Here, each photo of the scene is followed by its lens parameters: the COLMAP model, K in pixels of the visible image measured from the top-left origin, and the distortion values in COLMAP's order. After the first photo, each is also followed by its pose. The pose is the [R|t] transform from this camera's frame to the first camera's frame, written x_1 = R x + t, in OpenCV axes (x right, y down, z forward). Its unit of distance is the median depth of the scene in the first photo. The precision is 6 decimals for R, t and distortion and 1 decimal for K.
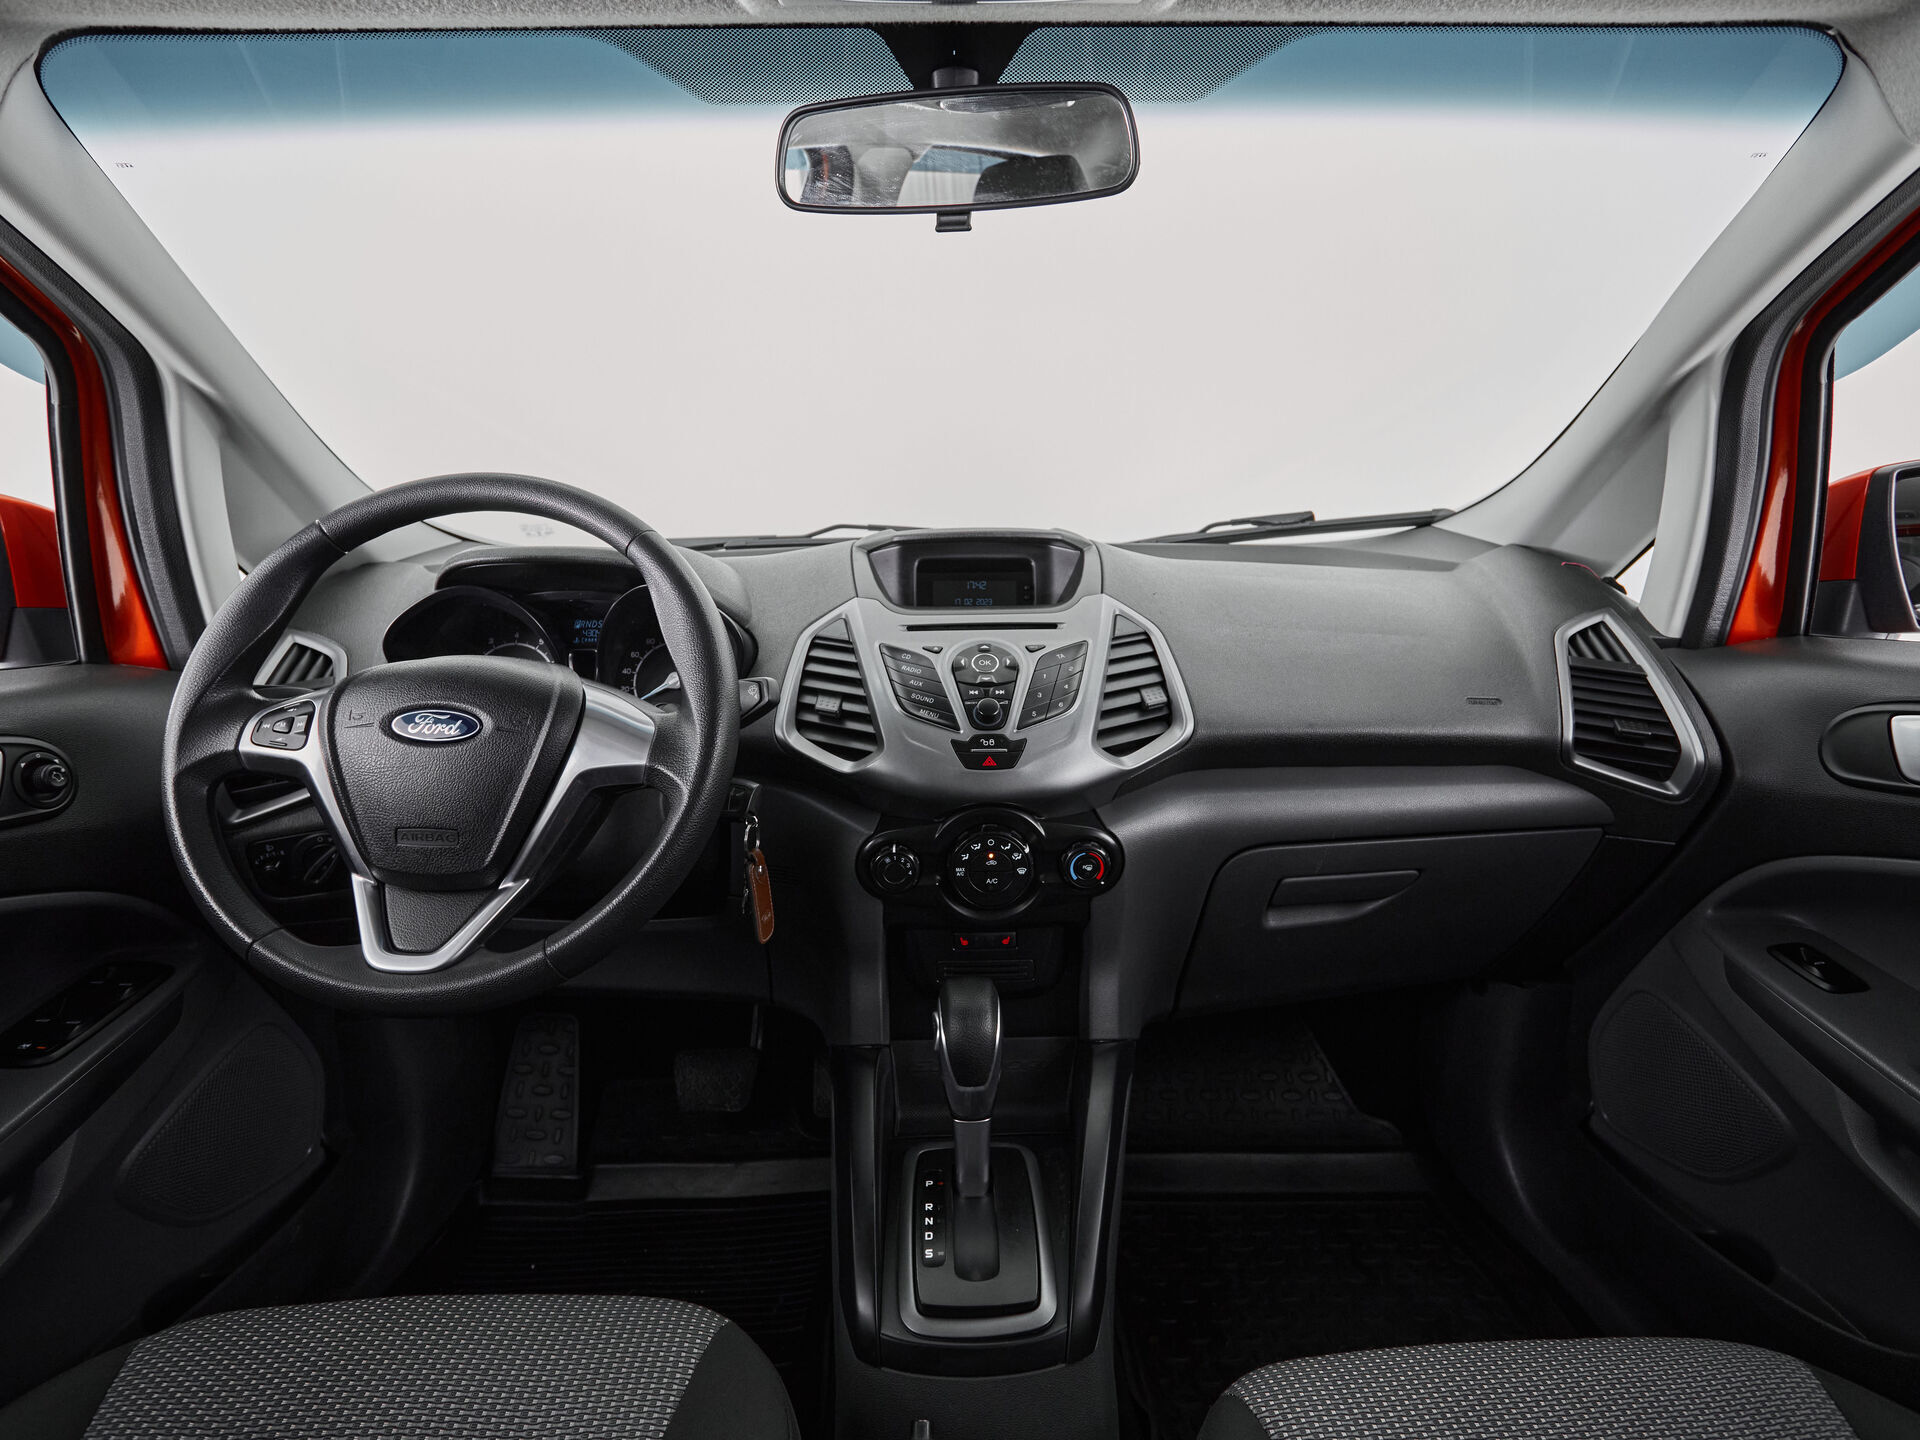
lens RADIAL K [[1013.2, 0, 960.0], [0, 1013.2, 720.0], [0, 0, 1]] dist [-0.005431, -0.001805]
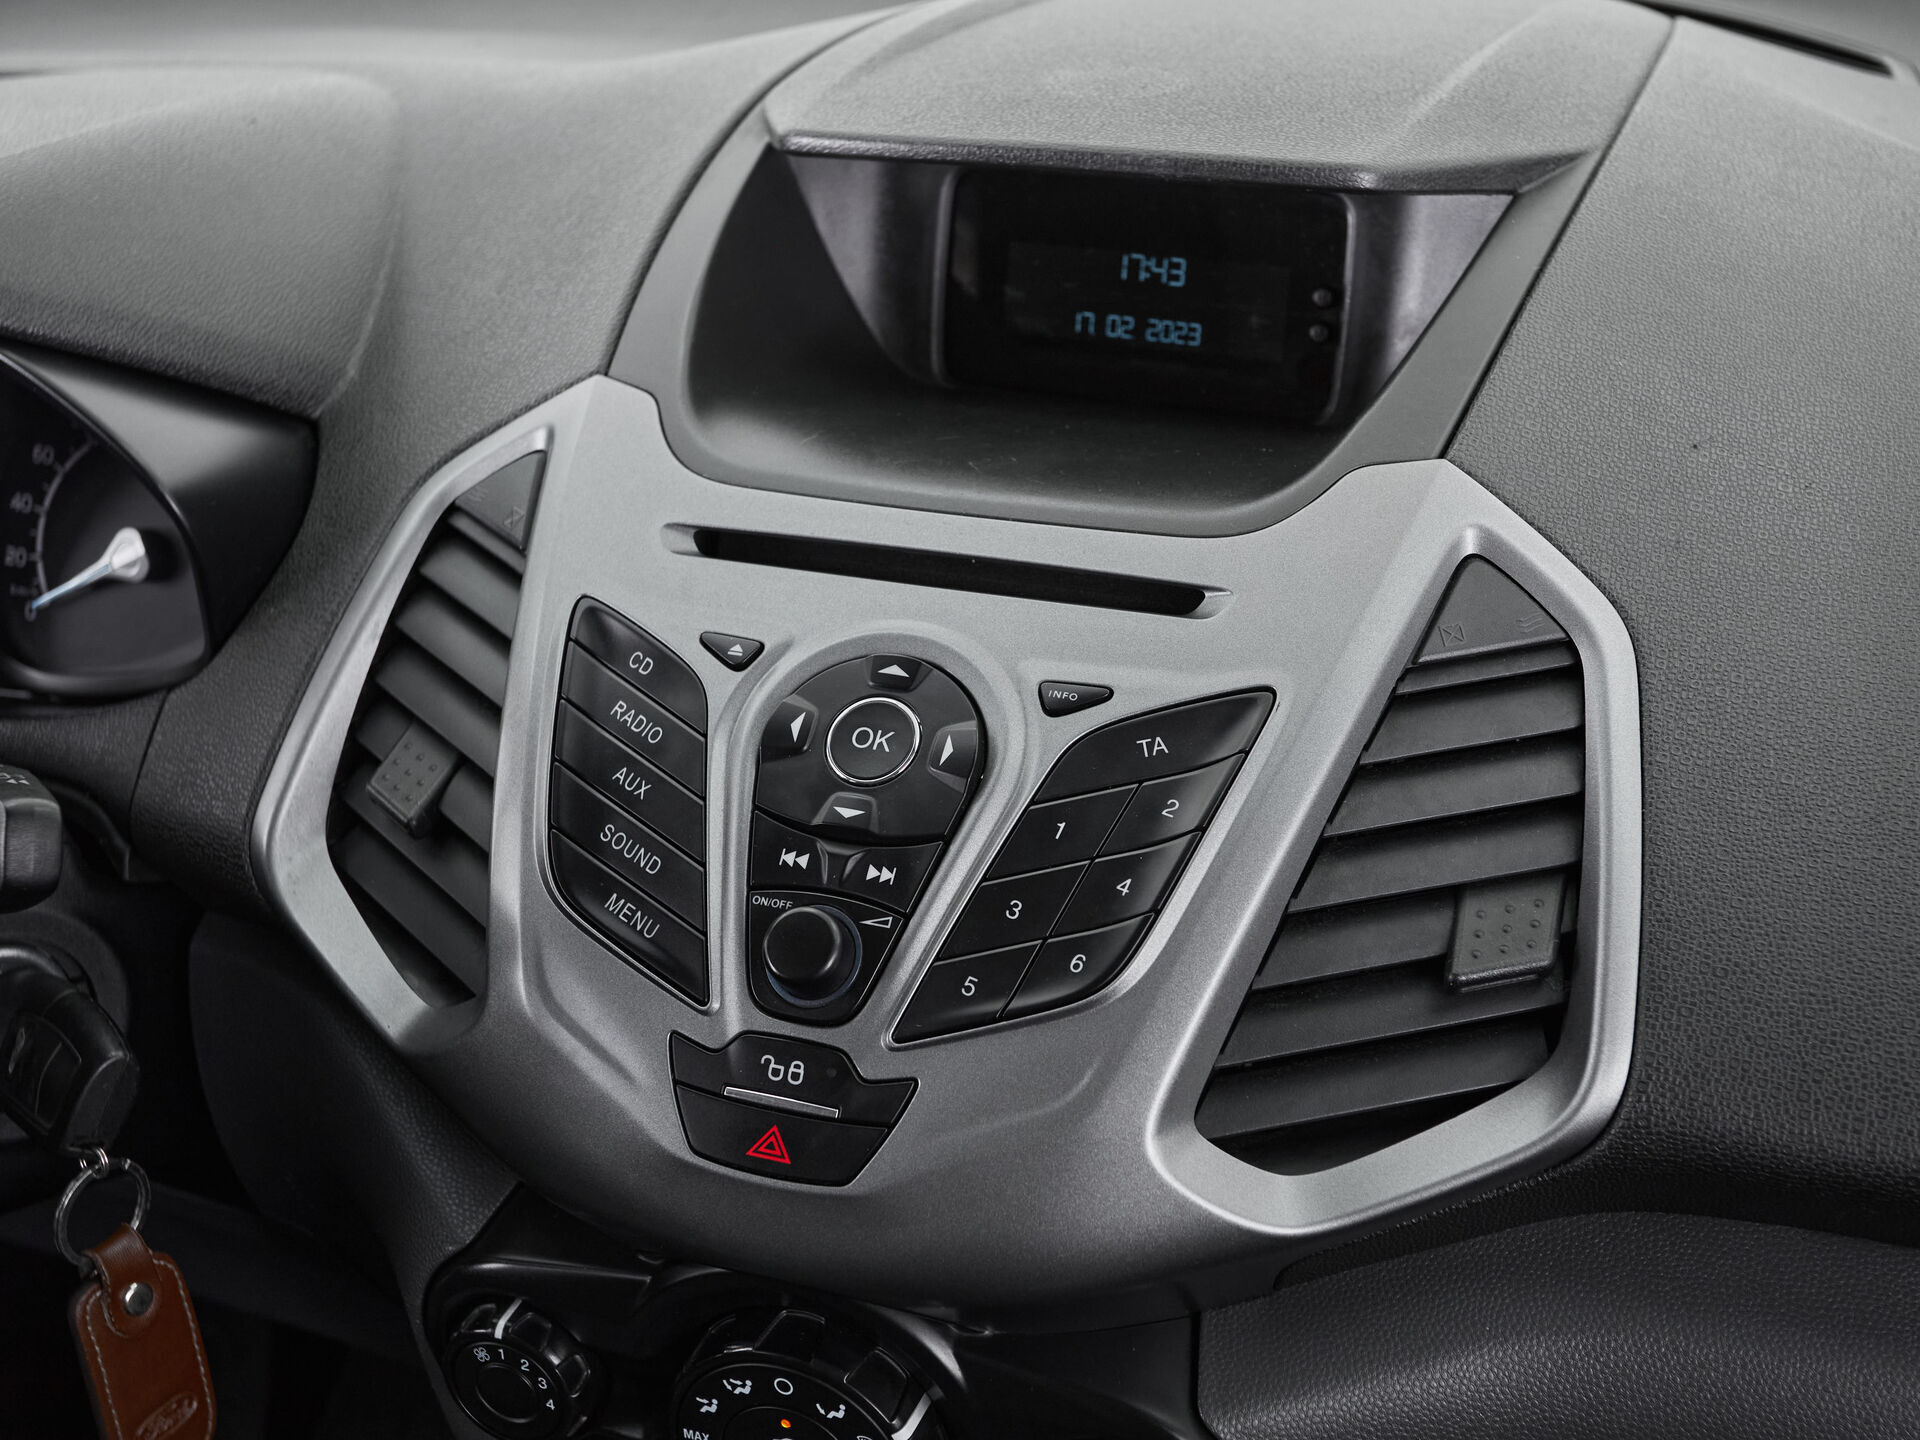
lens RADIAL K [[2545.1, 0, 960.0], [0, 2545.1, 720.0], [0, 0, 1]] dist [0.026496, 0.102712]
pose [[0.922732, 0.154668, -0.353048, 0.291005], [-0.051801, 0.957410, 0.284047, -0.259967], [0.381945, -0.243811, 0.891445, 0.389709]]
